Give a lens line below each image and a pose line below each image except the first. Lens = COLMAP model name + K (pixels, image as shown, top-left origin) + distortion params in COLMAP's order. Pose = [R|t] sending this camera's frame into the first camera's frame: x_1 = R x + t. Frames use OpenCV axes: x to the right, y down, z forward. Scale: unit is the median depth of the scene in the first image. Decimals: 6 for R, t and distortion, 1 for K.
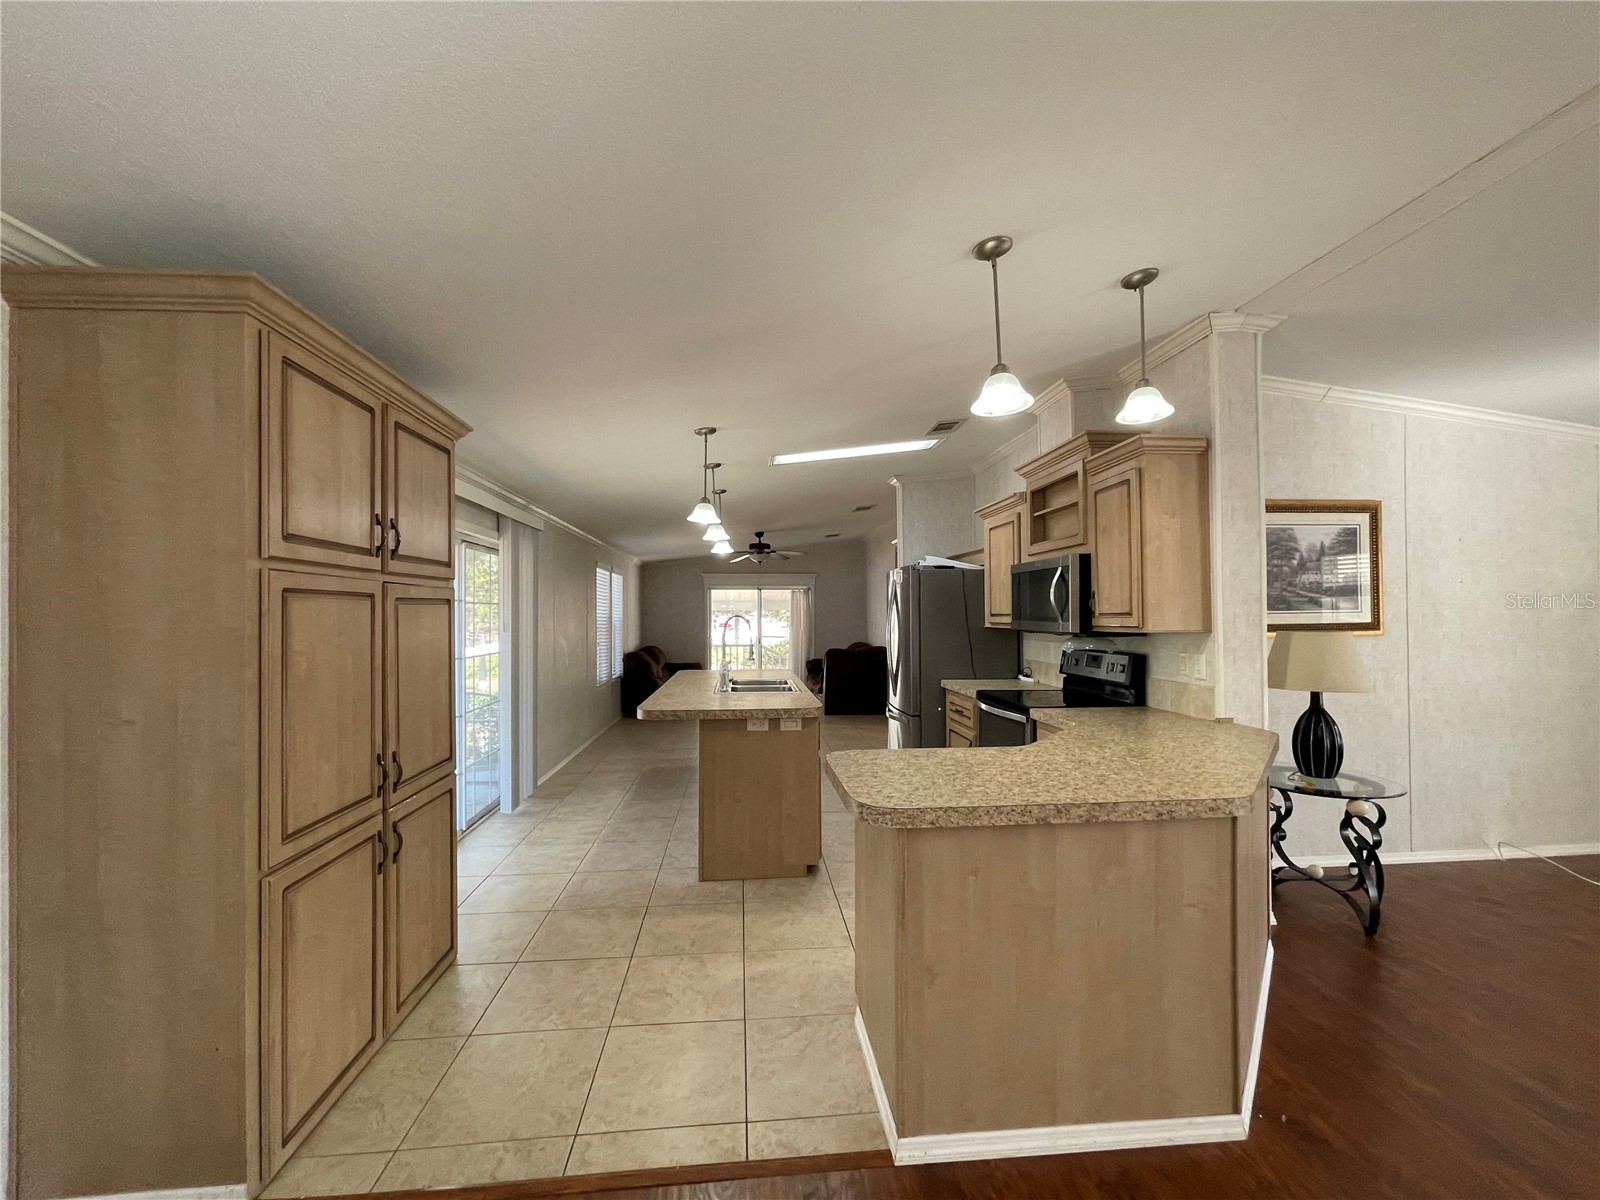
lens RADIAL K [[636.8, 0, 795.7], [0, 636.8, 609.6], [0, 0, 1]] dist [-0.000536, 0.000084]
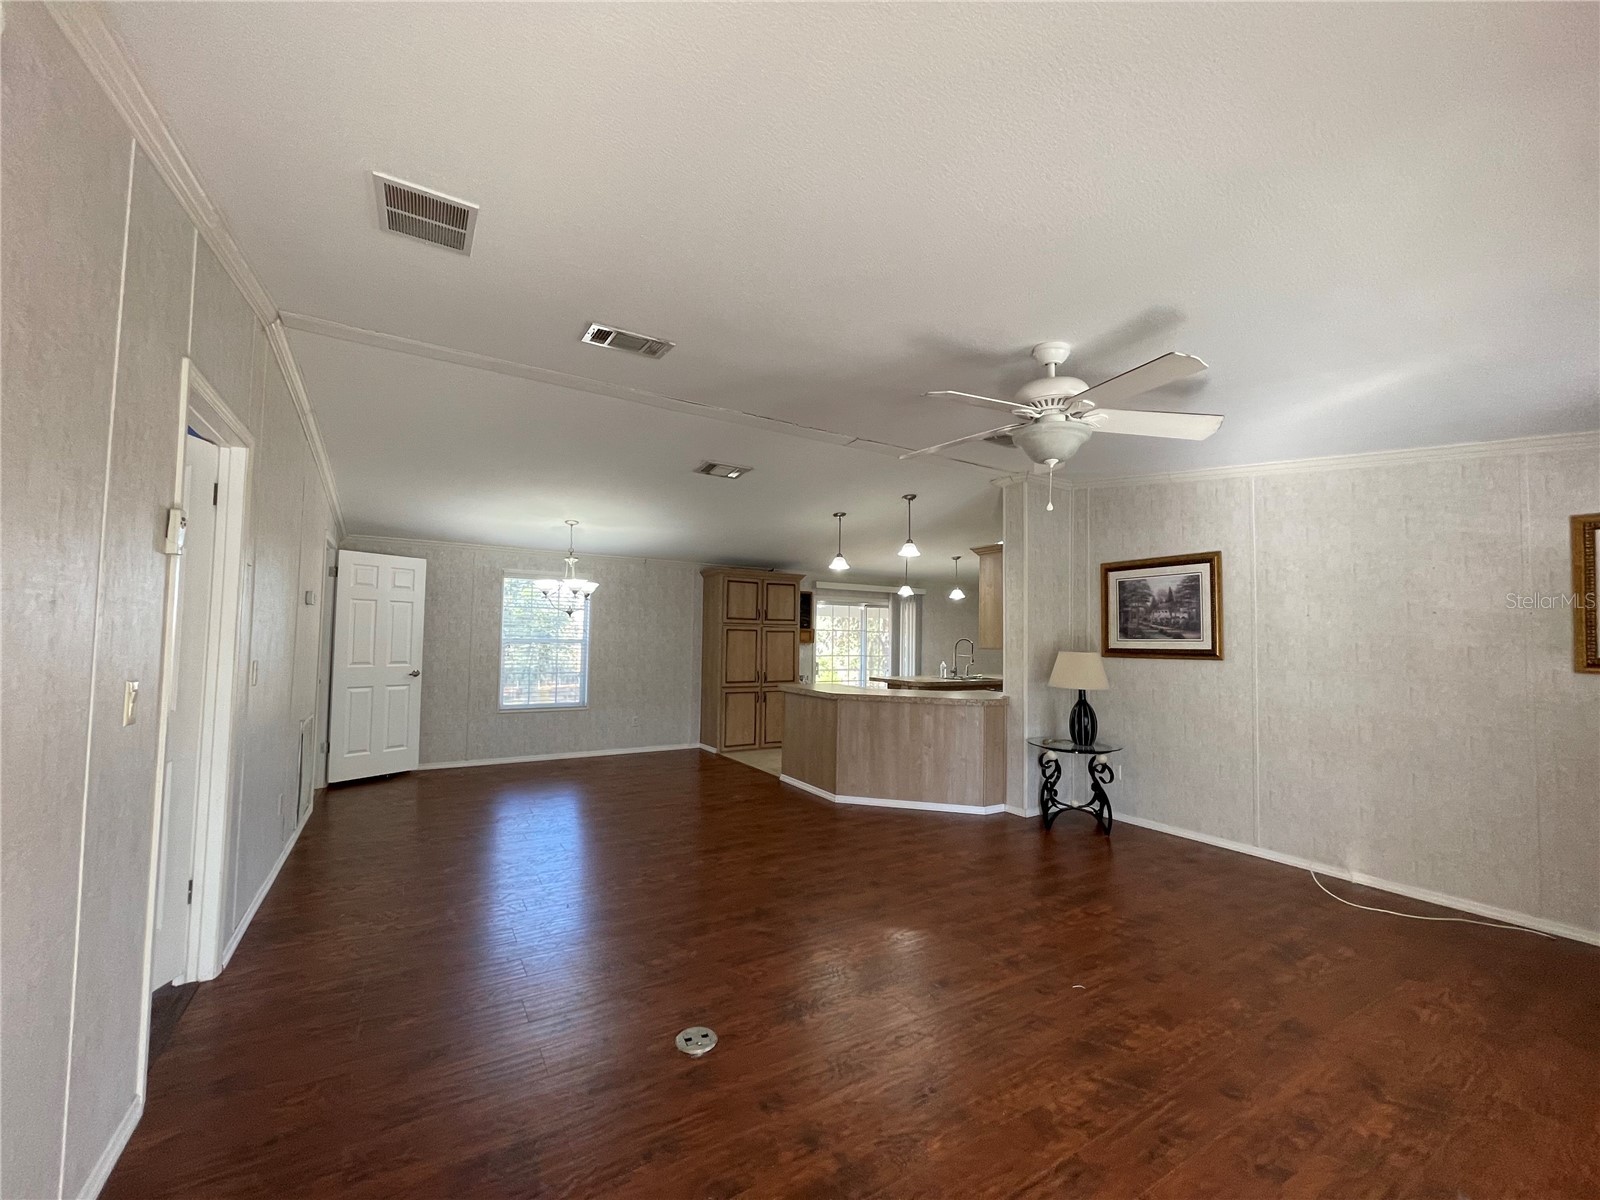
lens RADIAL K [[636.8, 0, 795.7], [0, 636.8, 609.6], [0, 0, 1]] dist [-0.000536, 0.000084]
pose [[0.444835, -0.028616, -0.895155, 1.682508], [-0.008590, 0.999307, -0.036215, -0.005610], [0.895571, 0.023799, 0.444281, -0.297750]]
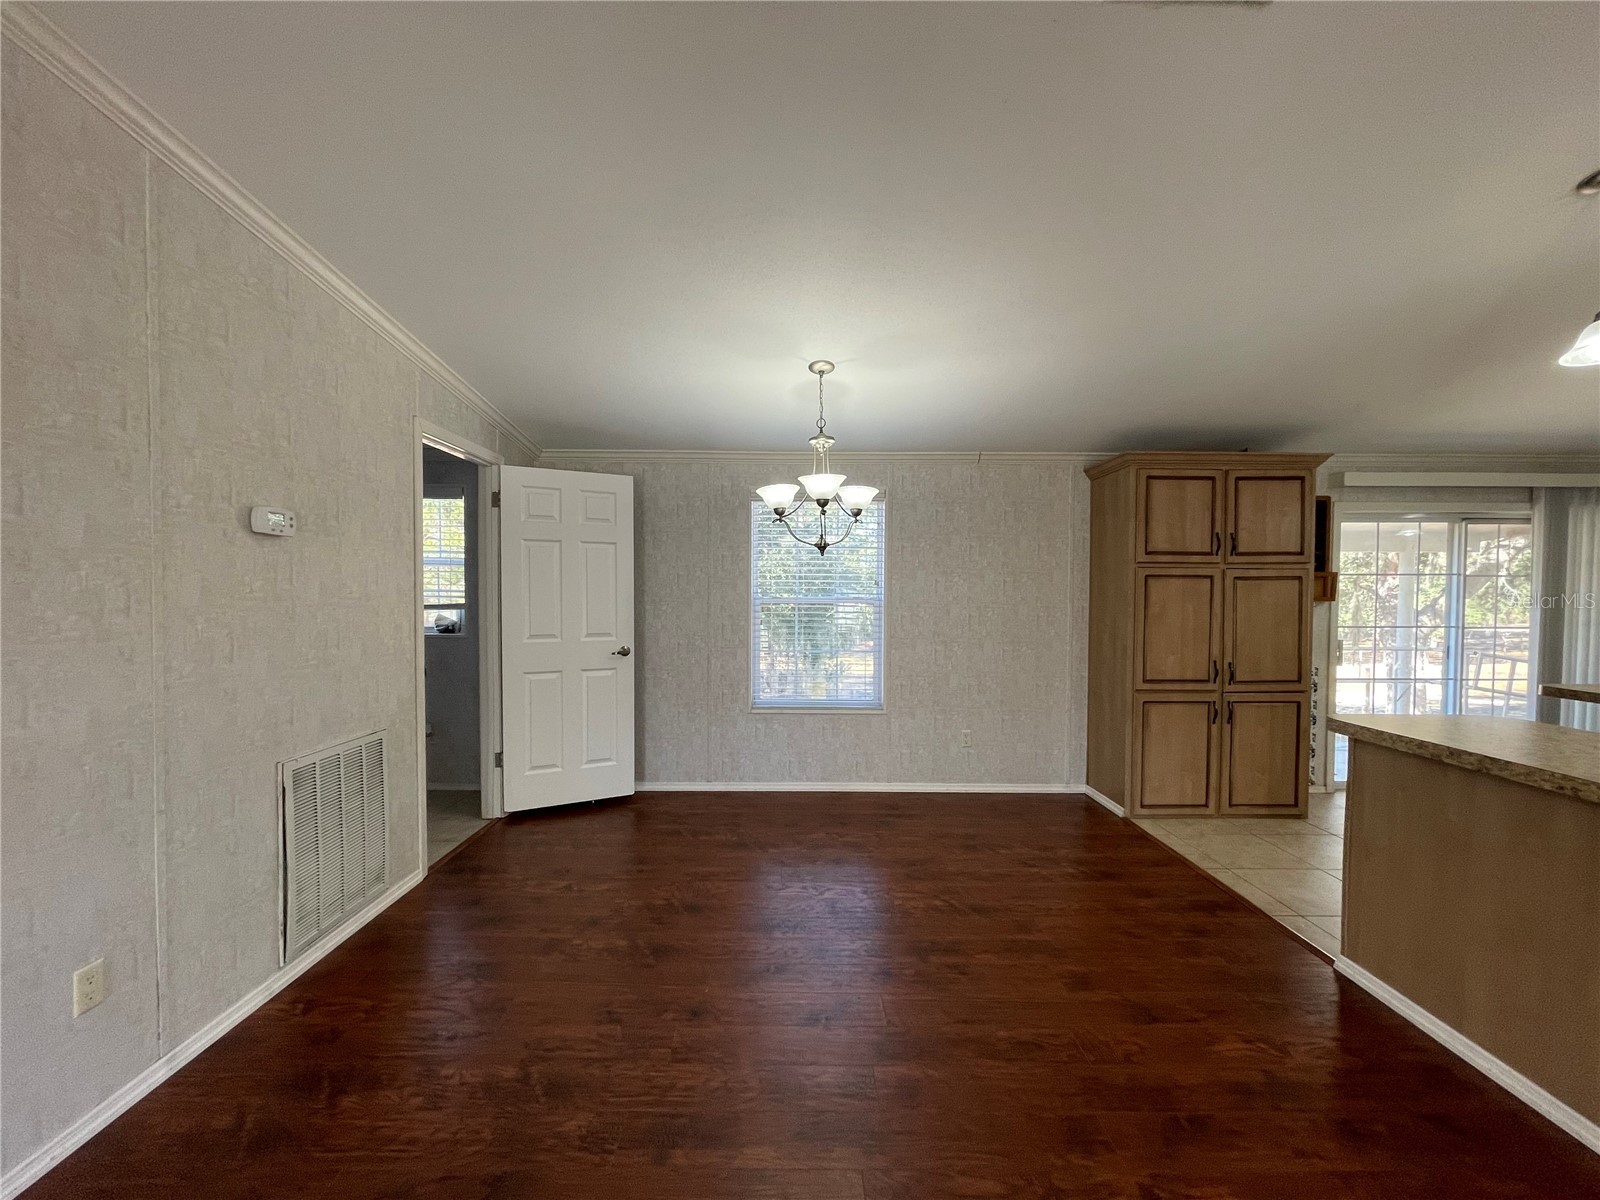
lens RADIAL K [[636.8, 0, 795.7], [0, 636.8, 609.6], [0, 0, 1]] dist [-0.000536, 0.000084]
pose [[-0.081123, 0.034247, -0.996116, 0.760700], [0.006750, 0.999405, 0.033810, 0.002573], [0.996681, -0.003981, -0.081306, -0.046018]]
